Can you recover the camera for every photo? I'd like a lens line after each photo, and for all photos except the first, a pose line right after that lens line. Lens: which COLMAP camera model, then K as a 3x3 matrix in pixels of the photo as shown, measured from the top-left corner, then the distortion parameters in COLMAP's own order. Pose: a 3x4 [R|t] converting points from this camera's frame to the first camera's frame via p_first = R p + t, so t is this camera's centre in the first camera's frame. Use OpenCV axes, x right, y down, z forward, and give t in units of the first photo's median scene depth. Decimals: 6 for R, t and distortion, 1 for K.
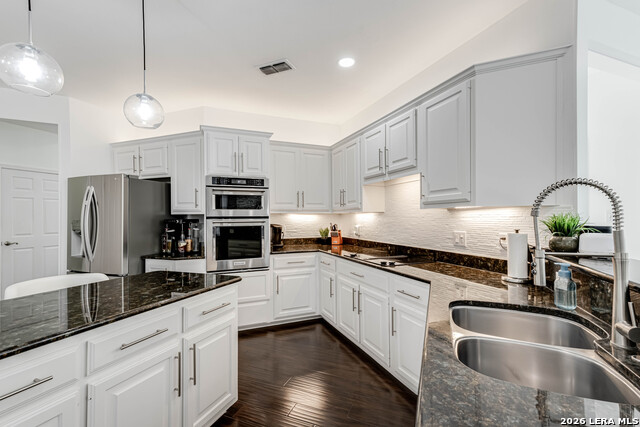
lens RADIAL K [[285.1, 0, 320.6], [0, 285.1, 215.5], [0, 0, 1]] dist [0.017735, -0.000472]
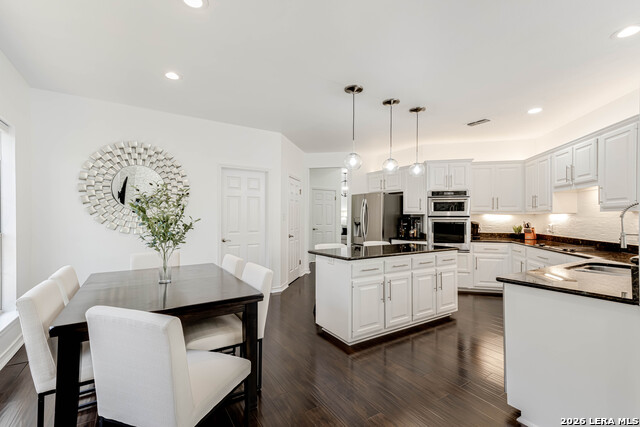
lens RADIAL K [[285.1, 0, 321.6], [0, 285.1, 215.0], [0, 0, 1]] dist [0.017735, -0.000472]
pose [[0.820601, 0.006056, -0.571469, 0.034753], [-0.004431, 0.999981, 0.004234, -0.004893], [0.571484, -0.000942, 0.820613, -0.652451]]
